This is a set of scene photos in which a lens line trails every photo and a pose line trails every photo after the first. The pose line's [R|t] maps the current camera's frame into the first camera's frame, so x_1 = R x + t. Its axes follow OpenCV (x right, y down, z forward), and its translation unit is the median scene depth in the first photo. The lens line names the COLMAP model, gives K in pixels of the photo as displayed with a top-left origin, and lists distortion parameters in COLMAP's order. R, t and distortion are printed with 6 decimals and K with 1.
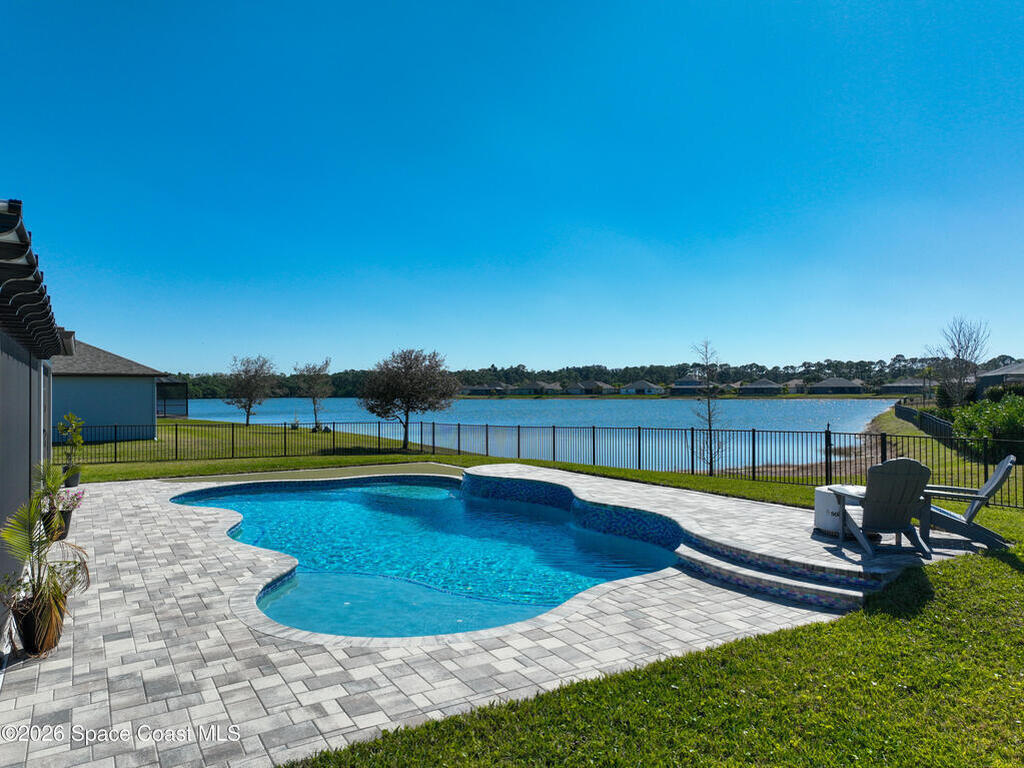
lens RADIAL K [[716.8, 0, 512.0], [0, 716.8, 384.0], [0, 0, 1]] dist [0.000025, 0.004908]
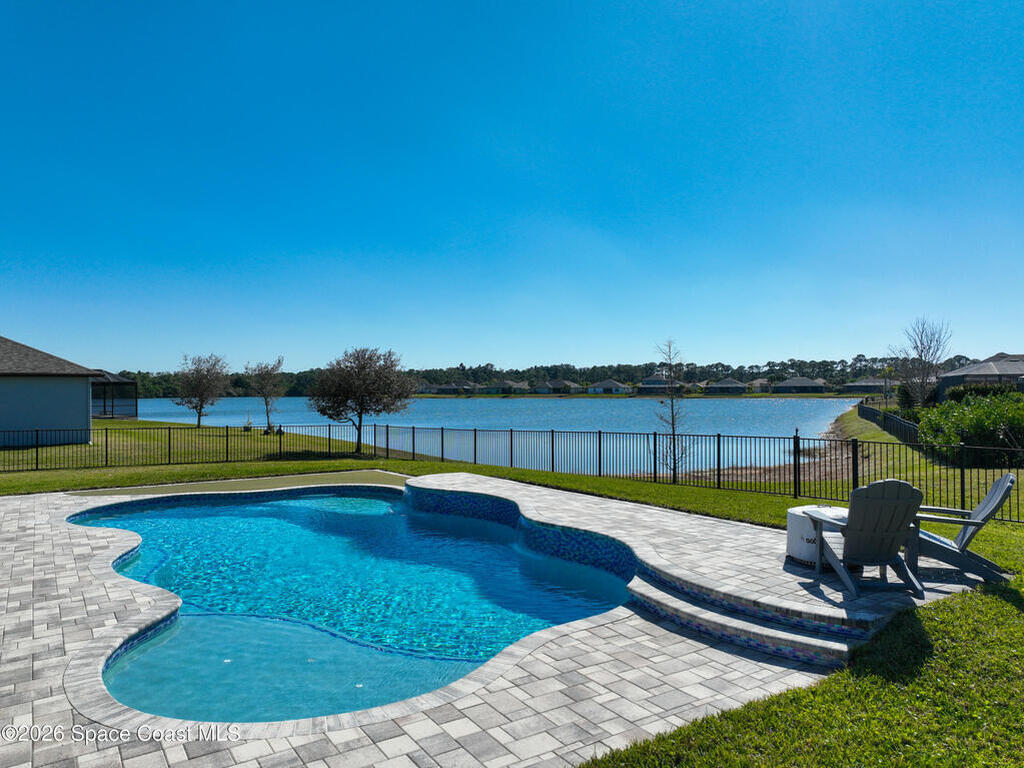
lens RADIAL K [[716.8, 0, 512.0], [0, 716.8, 384.0], [0, 0, 1]] dist [0.000025, 0.004908]
pose [[0.999052, 0.000648, 0.043538, 0.013543], [-0.000717, 0.999999, 0.001554, -0.002386], [-0.043537, -0.001584, 0.999051, 0.038985]]
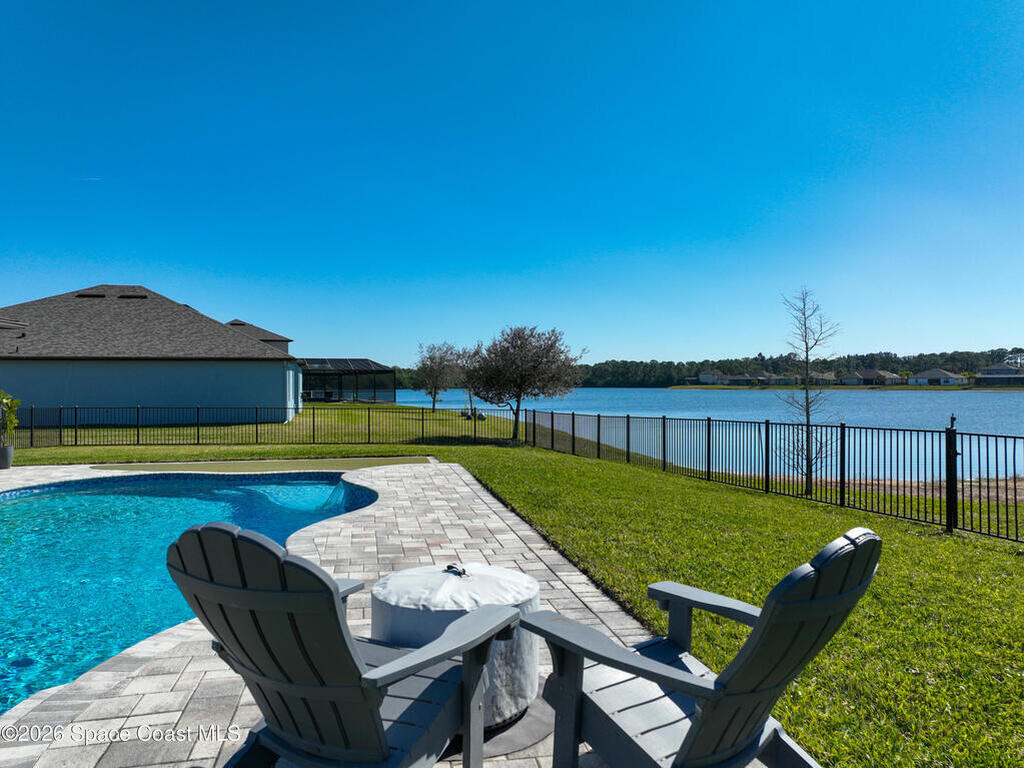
lens RADIAL K [[716.8, 0, 512.0], [0, 716.8, 384.0], [0, 0, 1]] dist [0.000025, 0.004908]
pose [[0.932783, 0.002113, -0.360432, 0.163717], [0.002596, 0.999918, 0.012580, 0.010994], [0.360429, -0.012670, 0.932701, 0.177301]]
